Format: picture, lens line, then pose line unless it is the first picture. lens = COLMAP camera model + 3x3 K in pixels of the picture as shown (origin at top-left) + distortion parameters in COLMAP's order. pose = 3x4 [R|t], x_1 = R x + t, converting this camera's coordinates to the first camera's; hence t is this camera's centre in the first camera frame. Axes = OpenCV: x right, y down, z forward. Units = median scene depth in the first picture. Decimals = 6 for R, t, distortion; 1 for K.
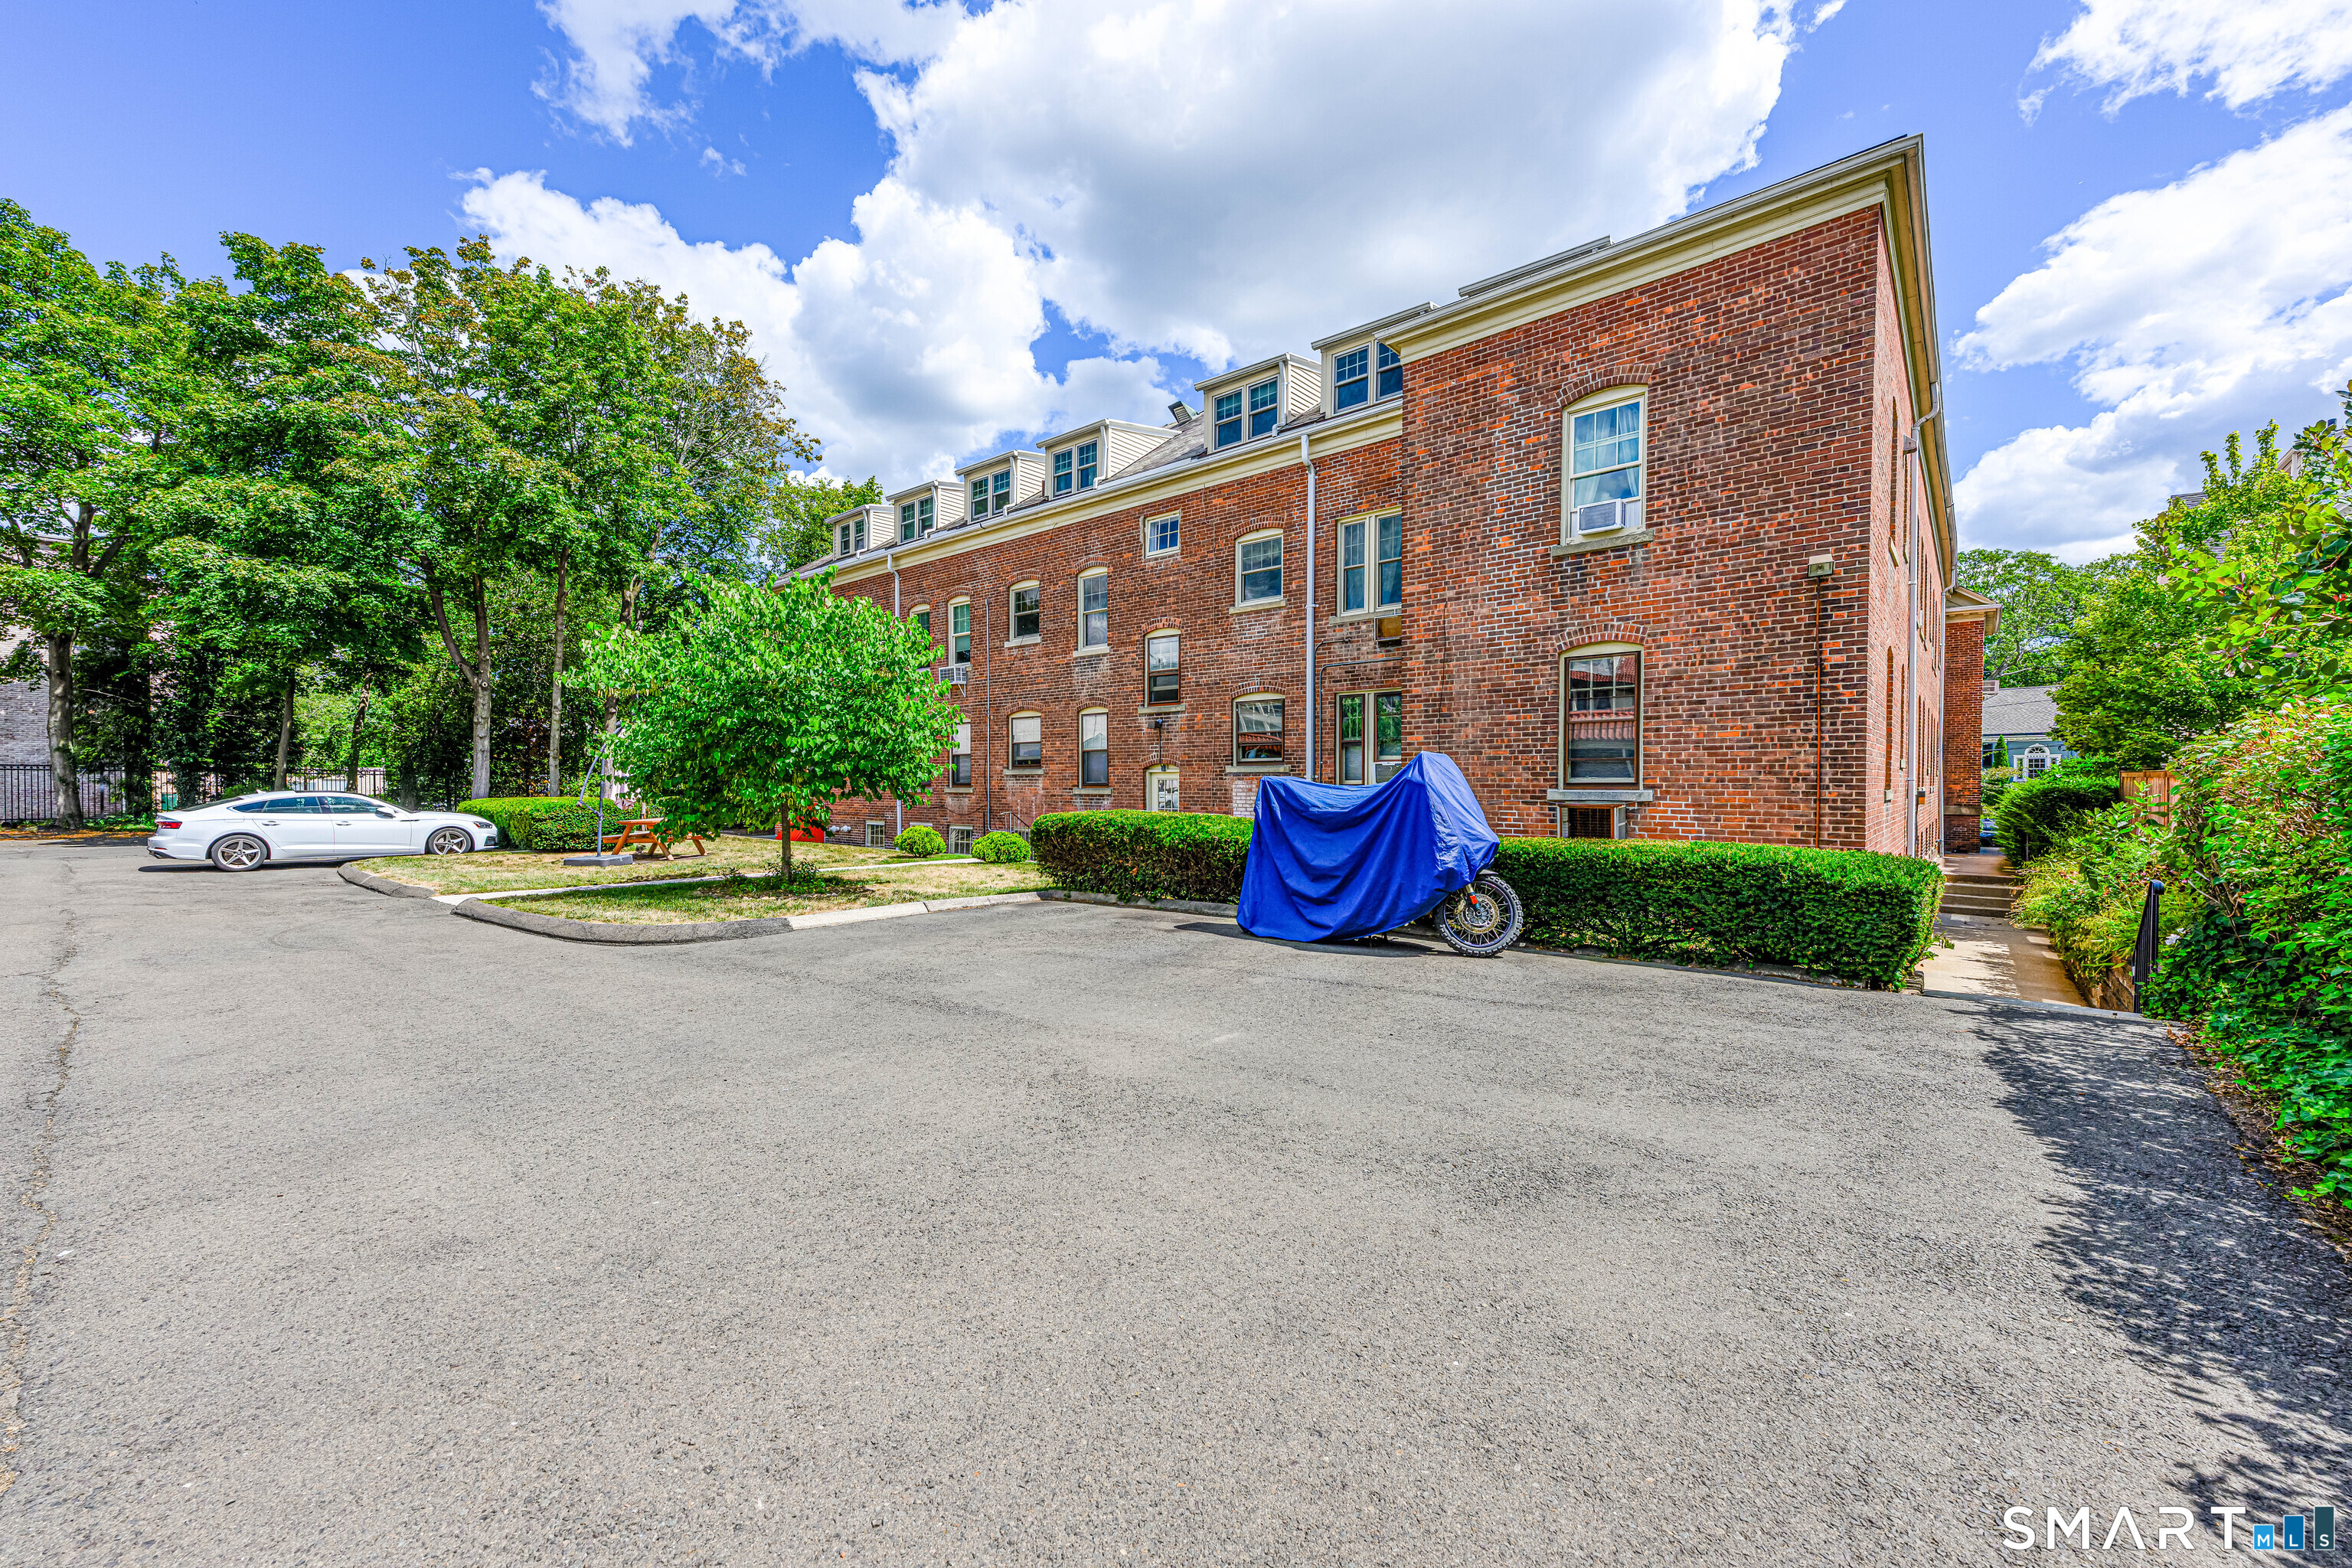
lens RADIAL K [[944.3, 0, 1174.1], [0, 944.3, 788.1], [0, 0, 1]] dist [-0.000239, -0.000040]
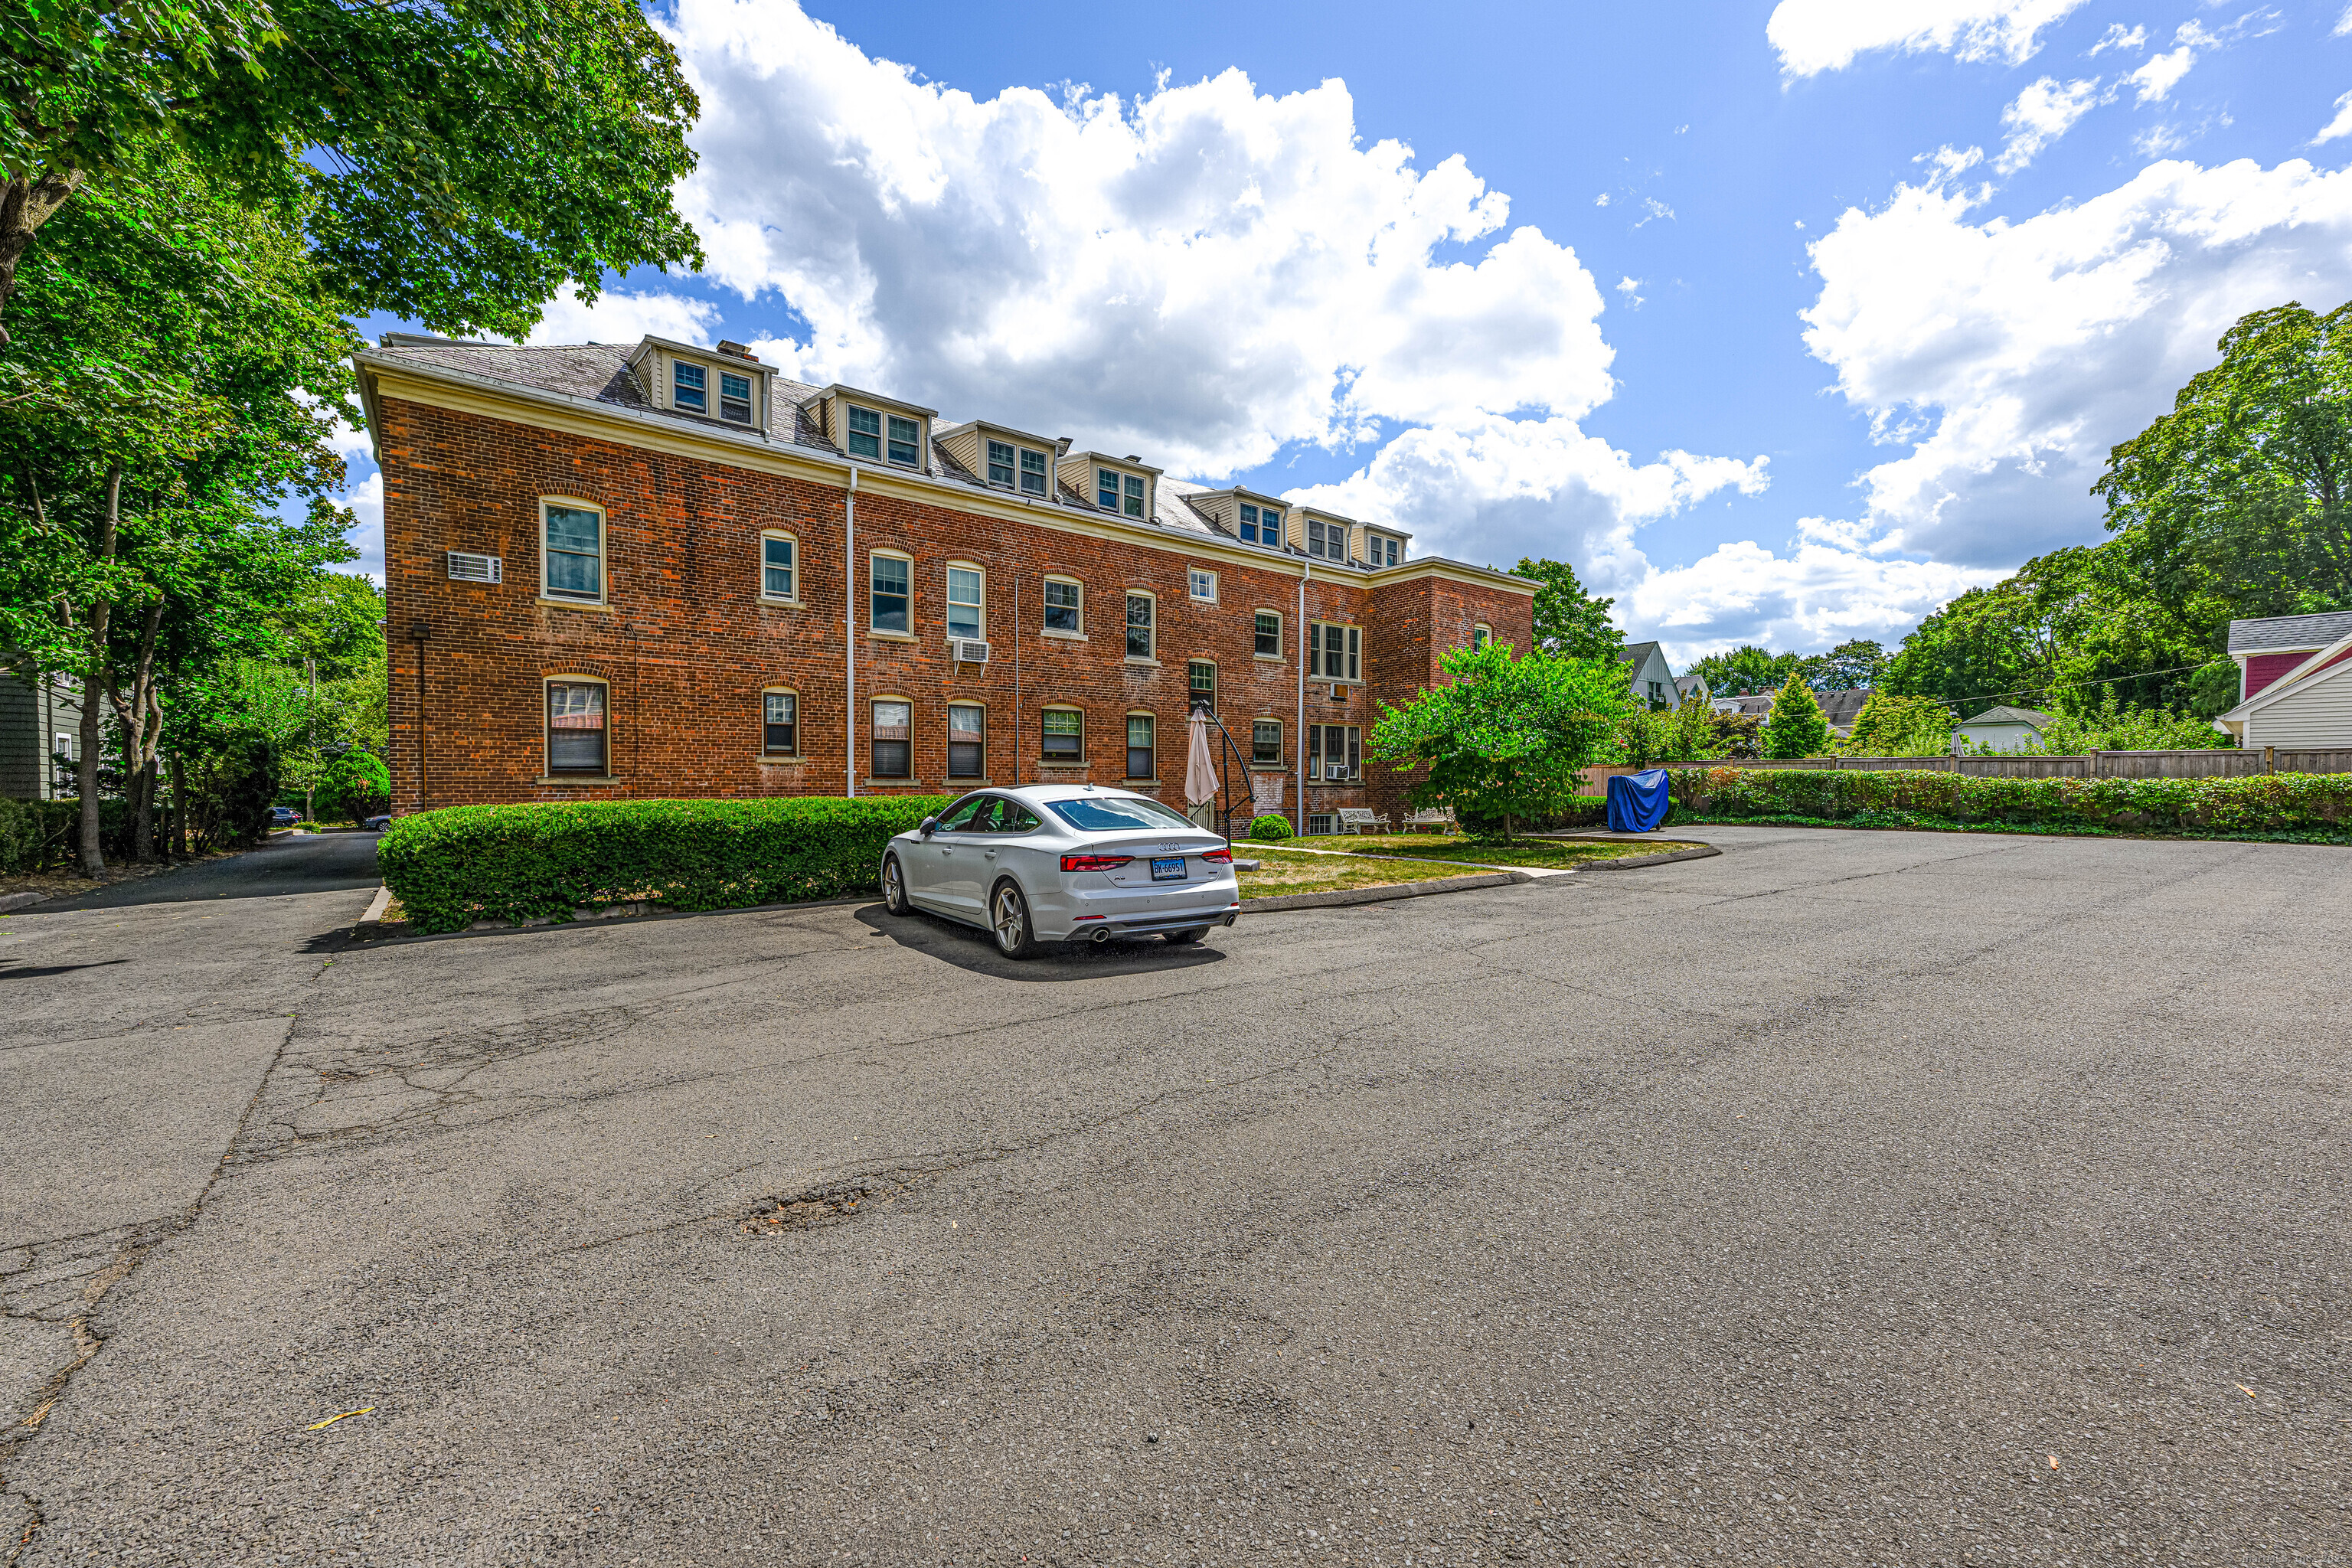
lens RADIAL K [[944.3, 0, 1175.7], [0, 944.3, 793.8], [0, 0, 1]] dist [-0.000239, -0.000040]
pose [[0.188188, -0.016087, 0.982001, -1.356154], [-0.006282, 0.999826, 0.017583, -0.003340], [-0.982113, -0.009478, 0.188055, 0.822050]]
